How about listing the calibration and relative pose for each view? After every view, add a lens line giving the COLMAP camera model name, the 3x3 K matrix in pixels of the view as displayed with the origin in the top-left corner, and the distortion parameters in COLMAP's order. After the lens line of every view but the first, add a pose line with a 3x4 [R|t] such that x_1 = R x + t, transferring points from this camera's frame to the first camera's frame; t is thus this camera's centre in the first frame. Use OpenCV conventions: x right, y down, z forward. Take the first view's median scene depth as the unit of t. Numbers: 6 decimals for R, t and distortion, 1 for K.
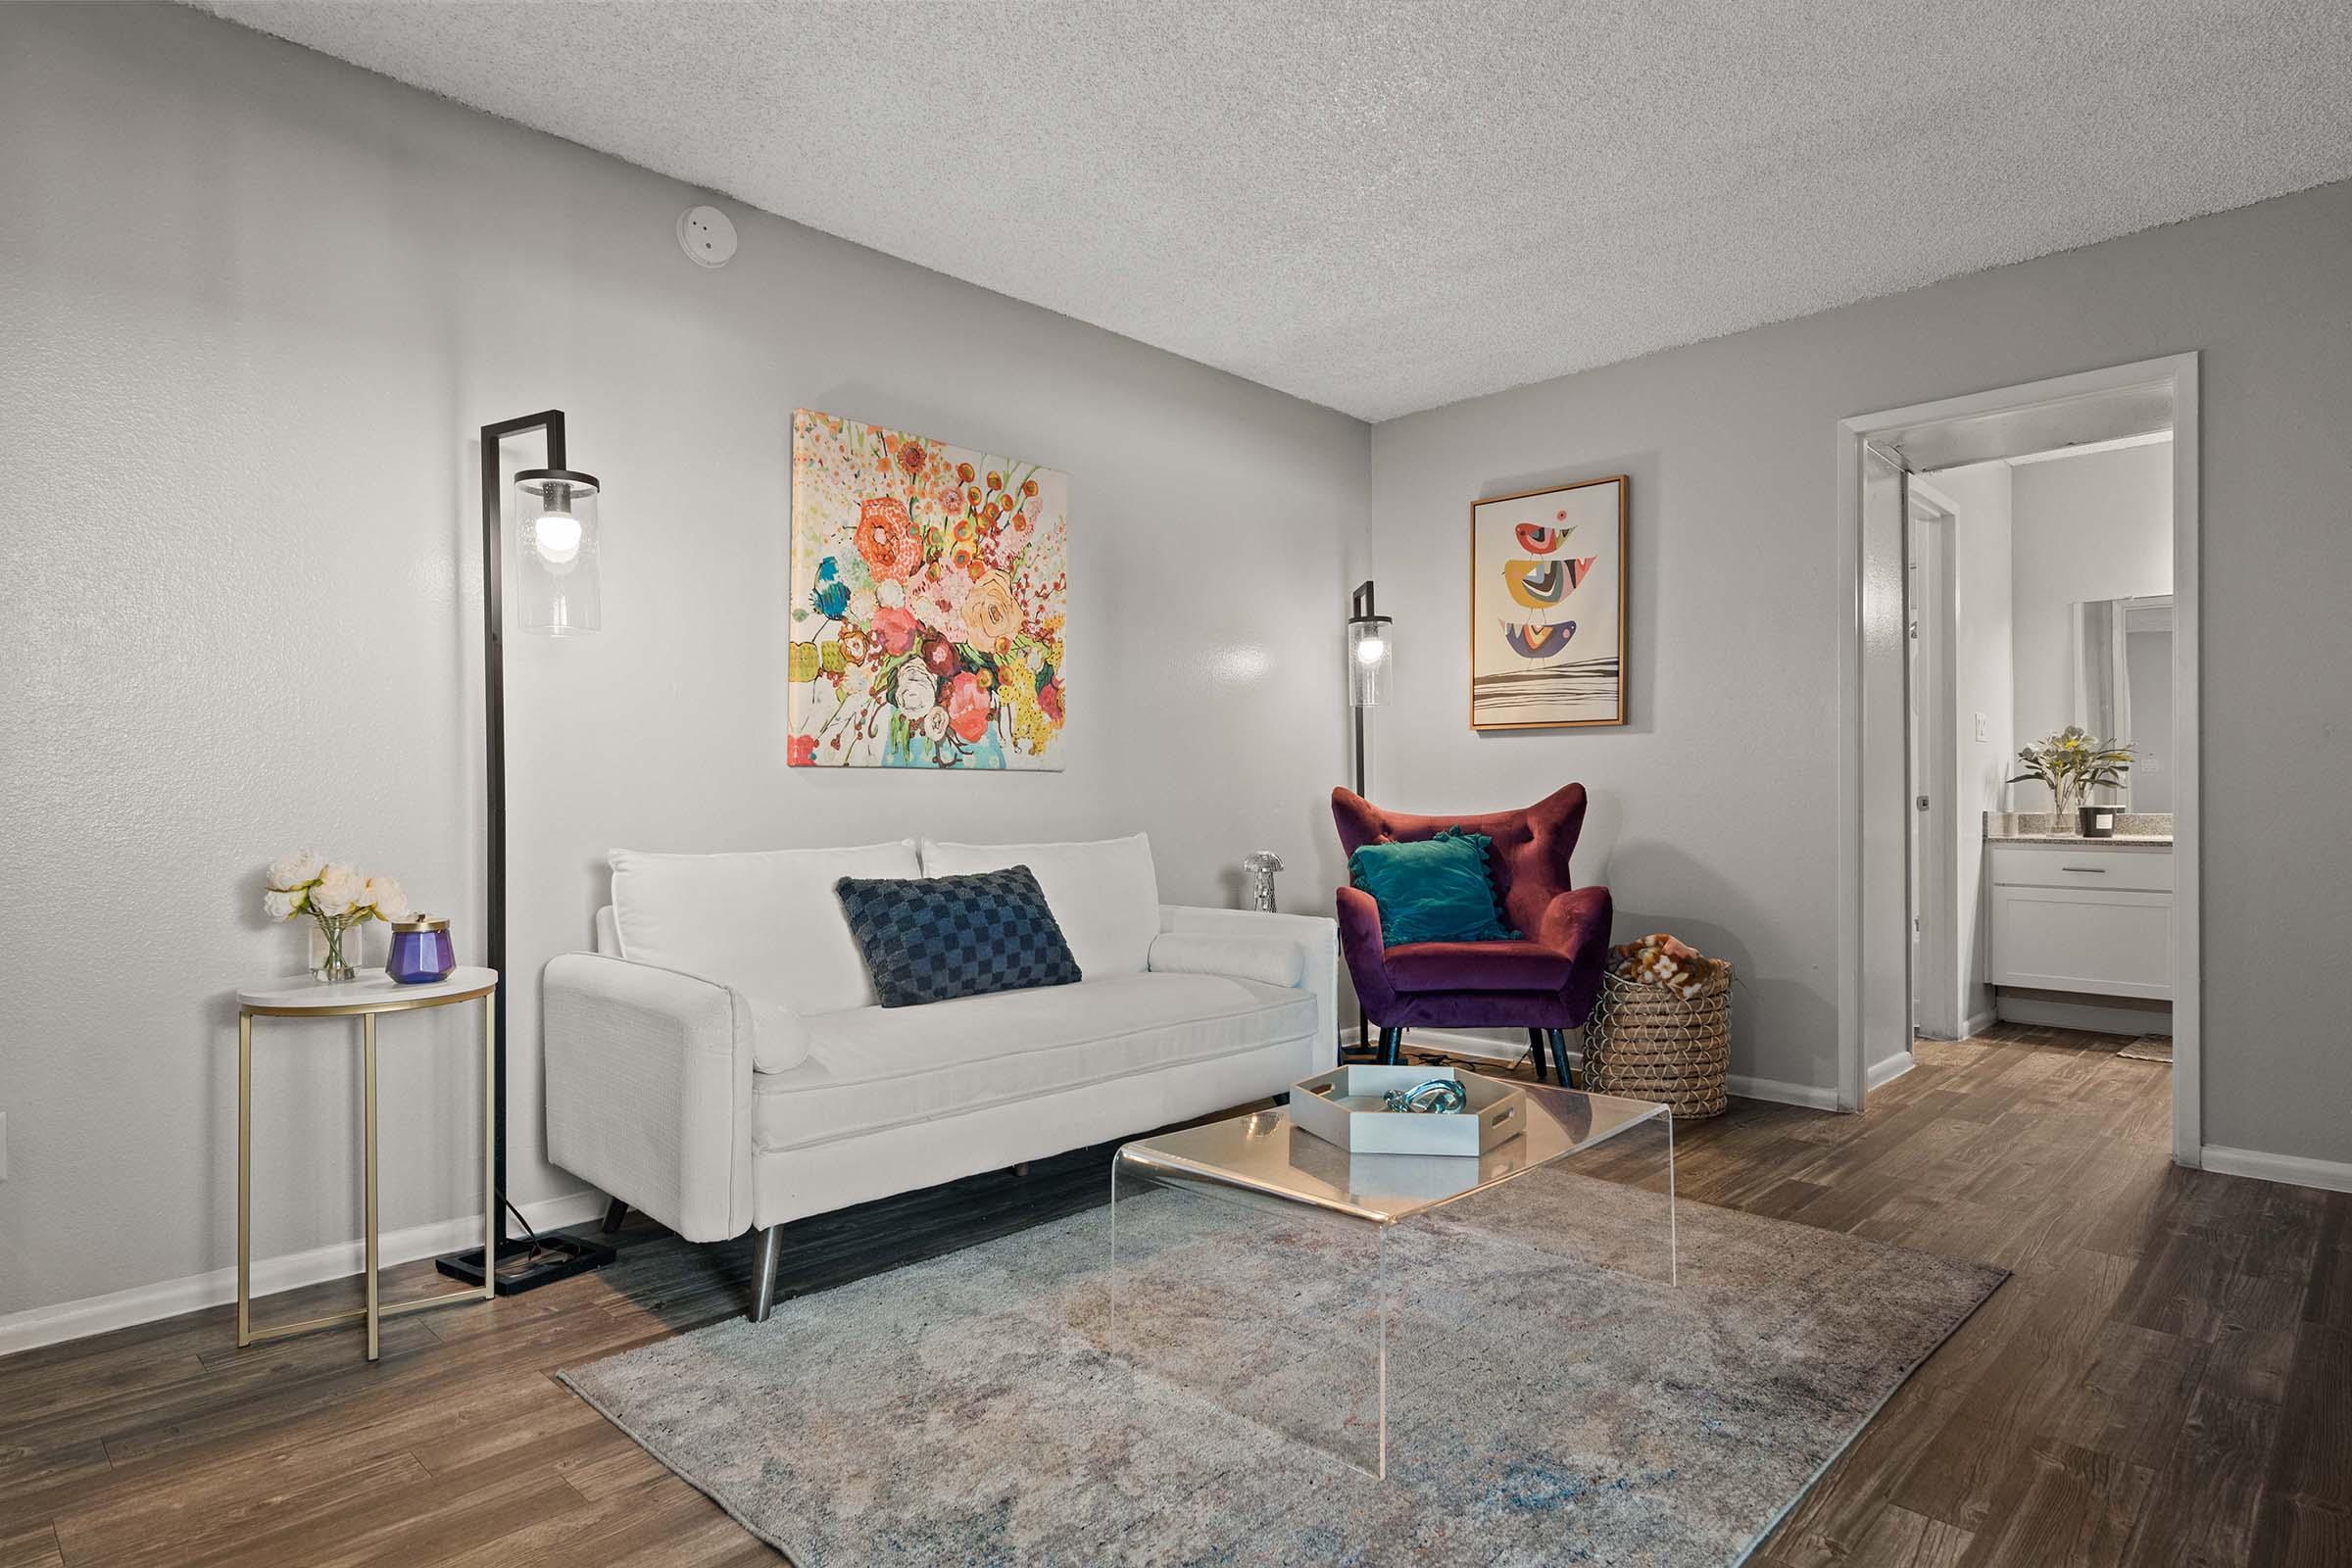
lens RADIAL K [[1284.4, 0, 1172.1], [0, 1284.4, 795.1], [0, 0, 1]] dist [0.000797, 0.002528]
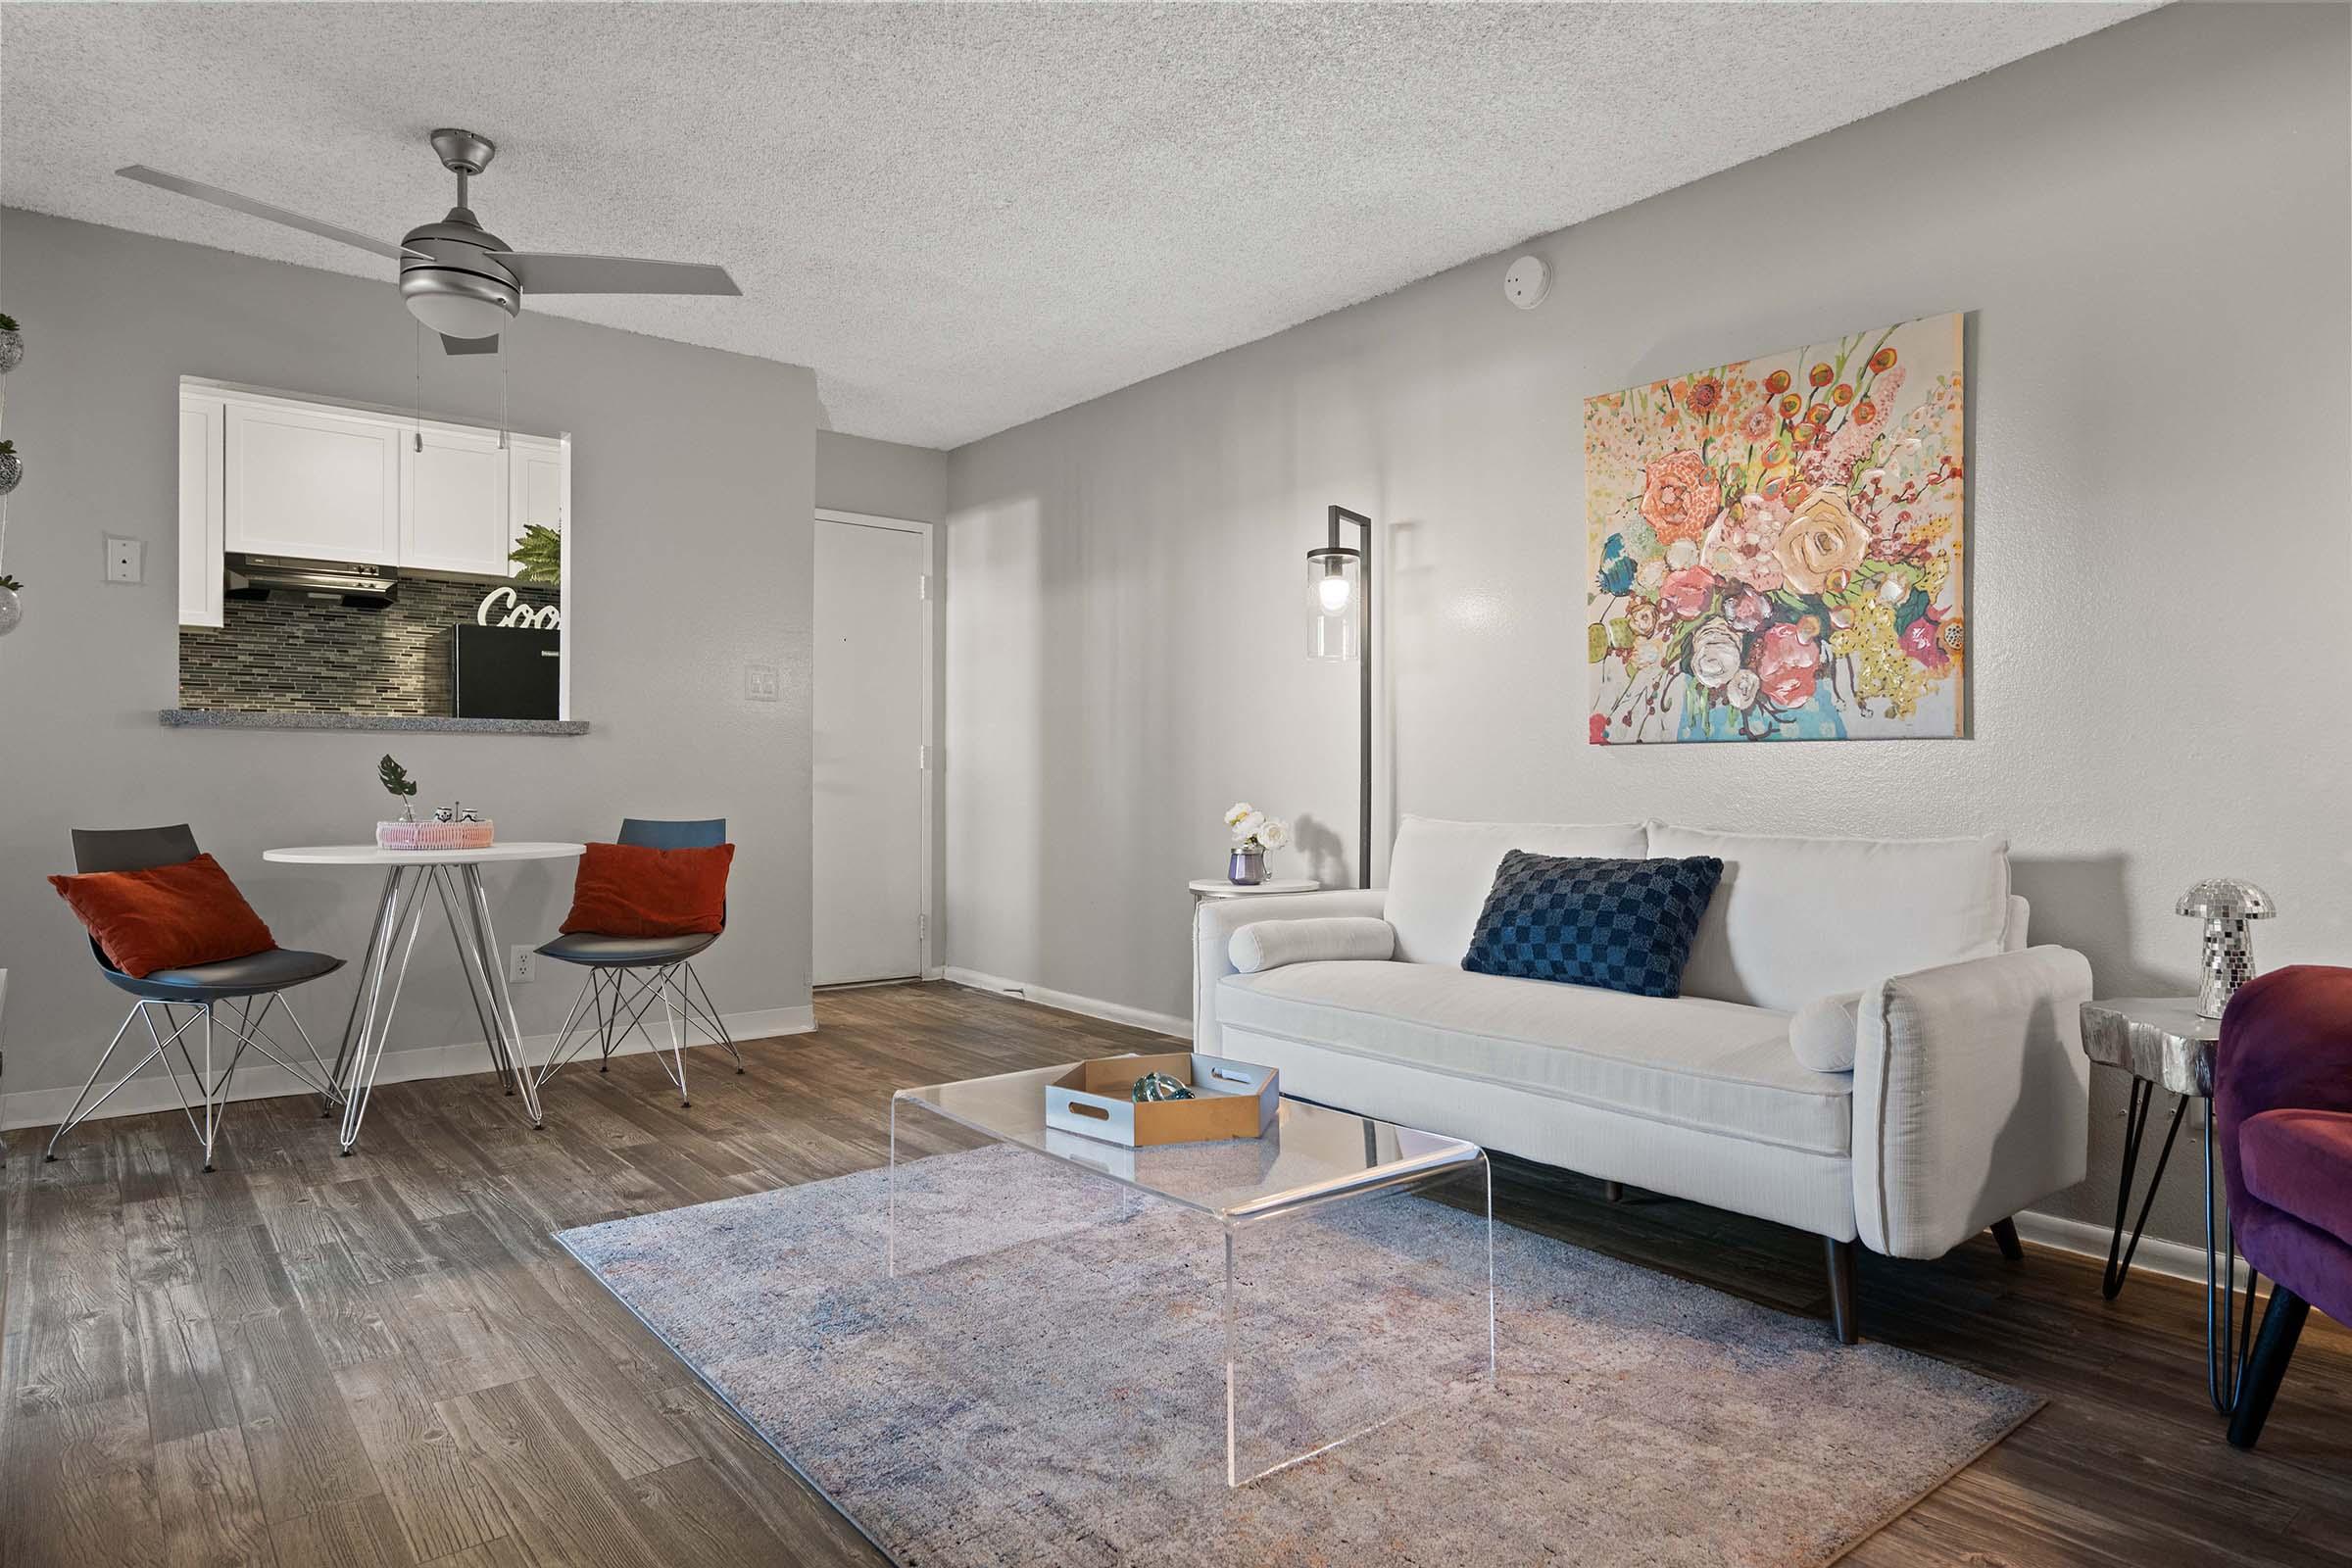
lens RADIAL K [[1365.8, 0, 1169.7], [0, 1365.8, 780.8], [0, 0, 1]] dist [0.000121, 0.002968]
pose [[-0.122435, 0.005808, -0.992459, 0.774751], [-0.000136, 0.999983, 0.005869, 0.000266], [0.992476, 0.000854, -0.122432, 0.731535]]
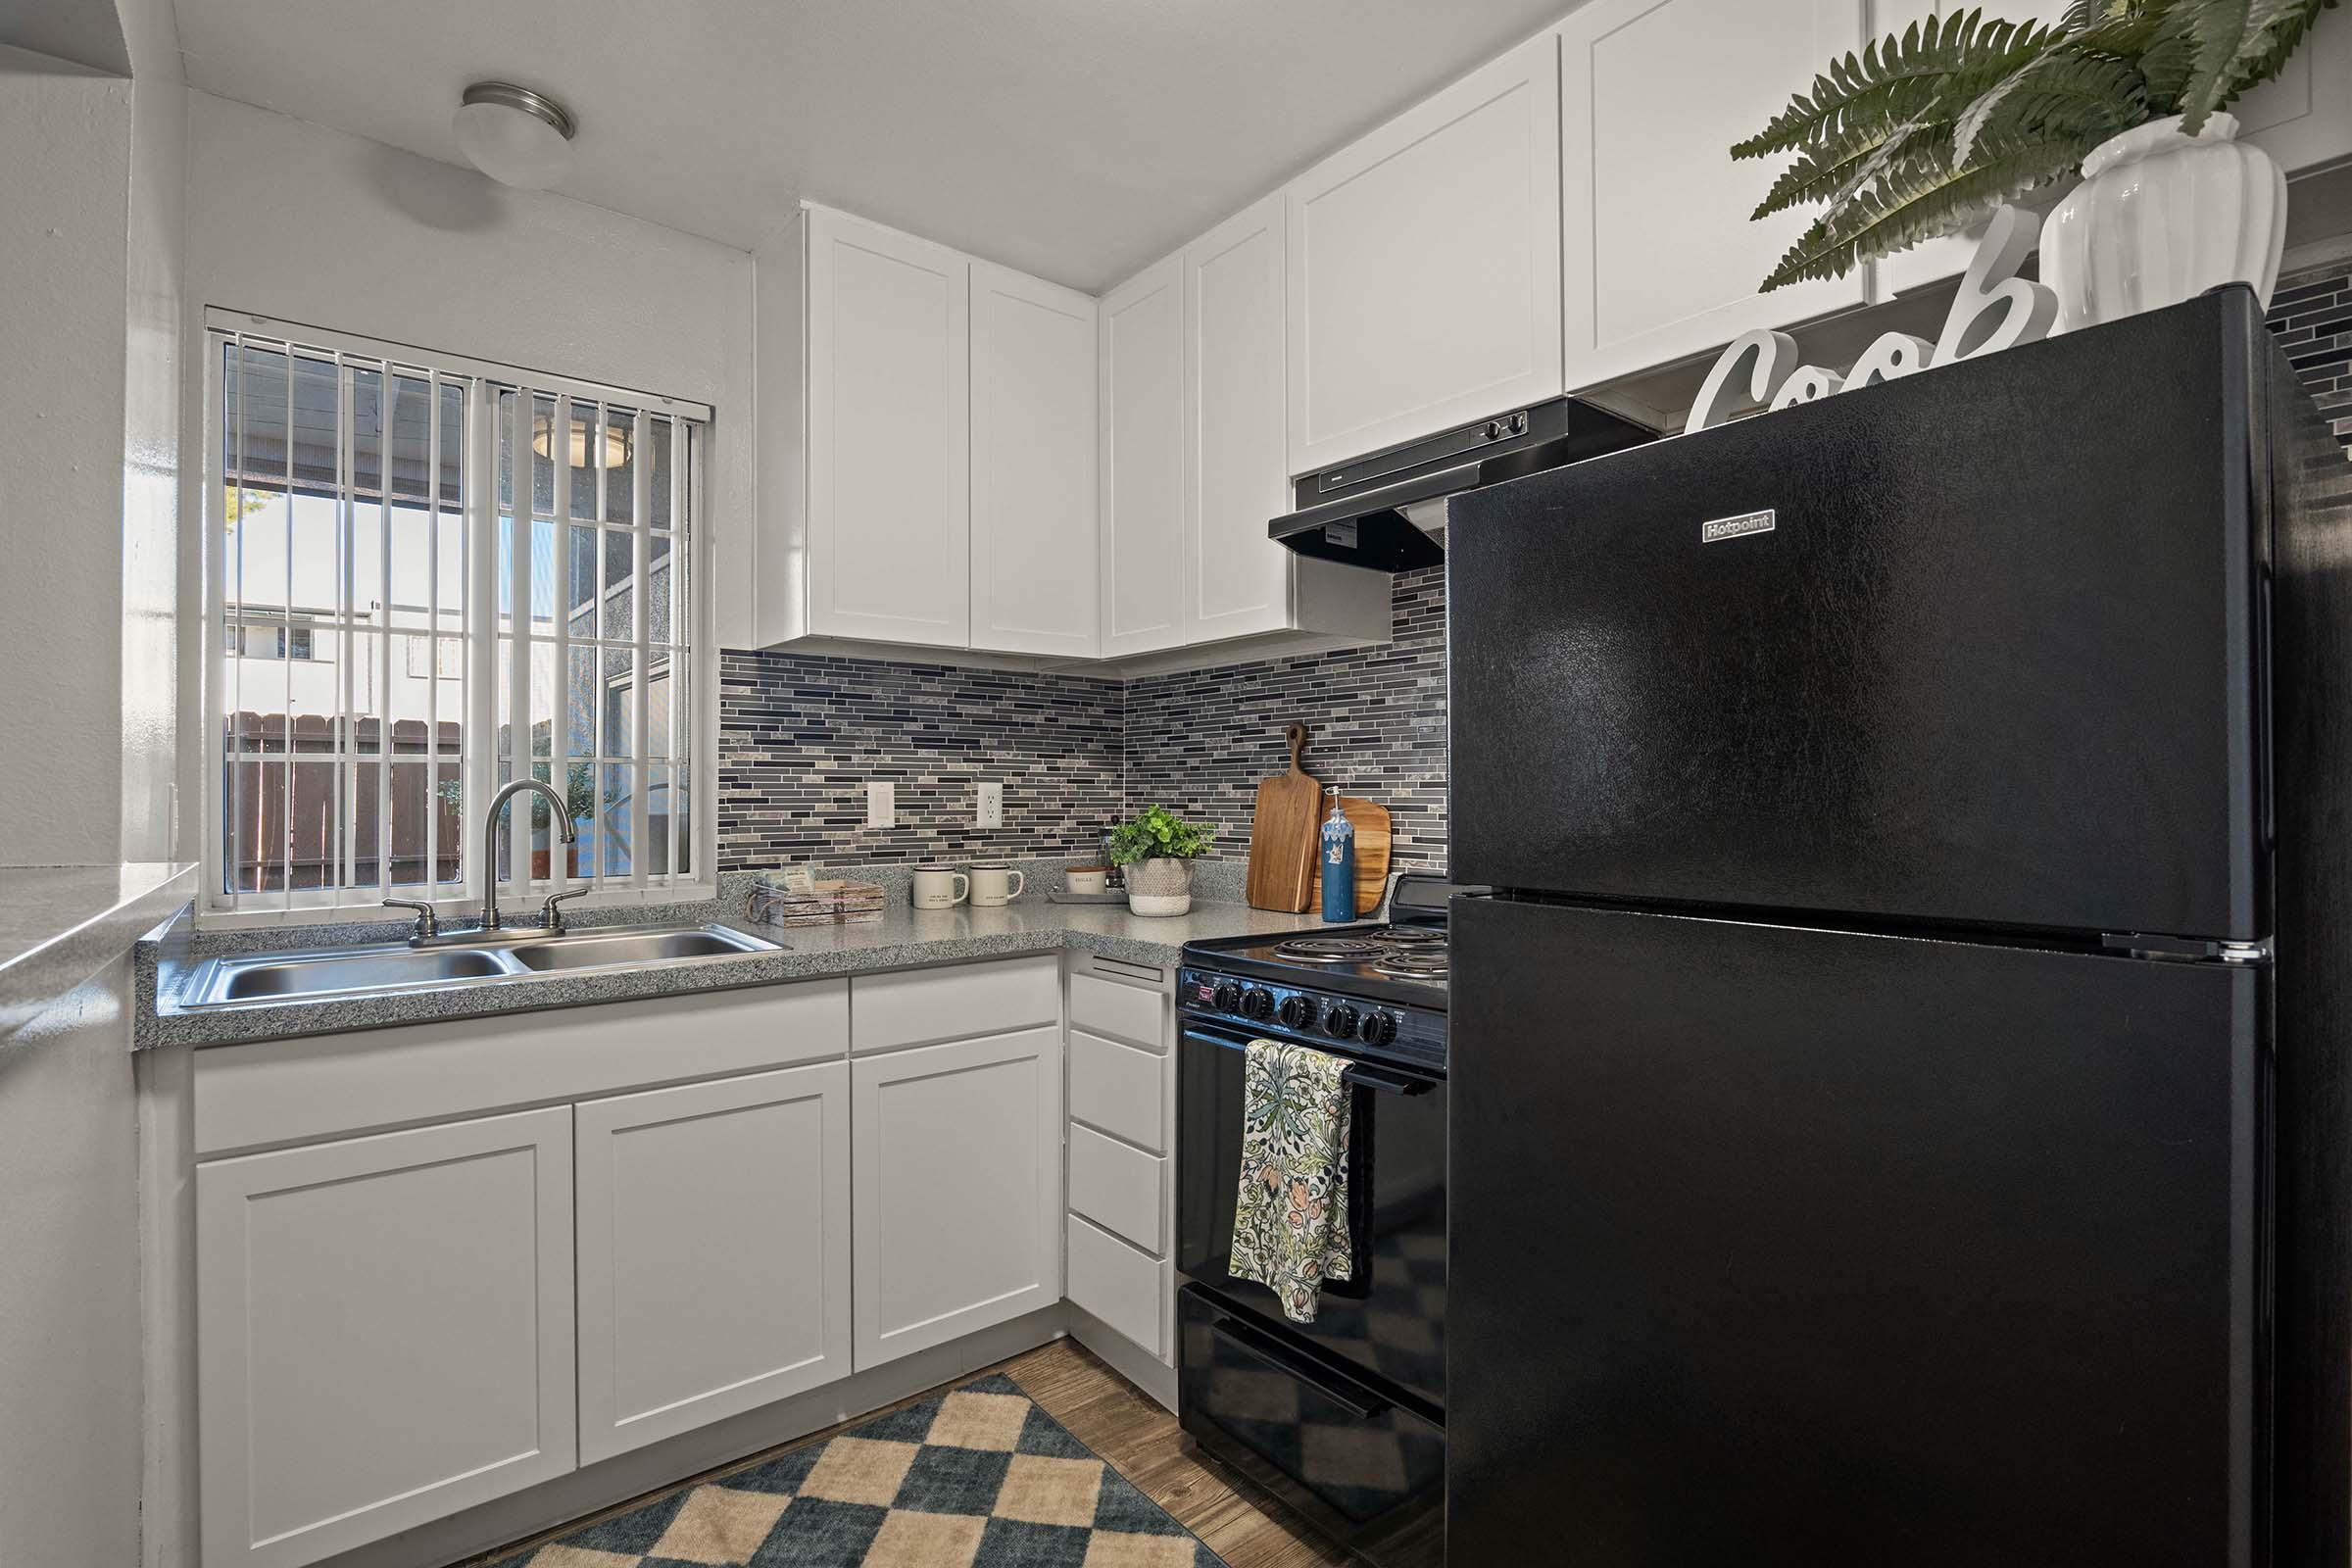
lens RADIAL K [[1102.2, 0, 1167.4], [0, 1102.2, 811.6], [0, 0, 1]] dist [-0.024741, 0.007376]
pose [[-0.992316, 0.002291, 0.123707, -0.633824], [0.004329, 0.999859, 0.016203, -0.069711], [-0.123653, 0.016614, -0.992186, 0.117822]]
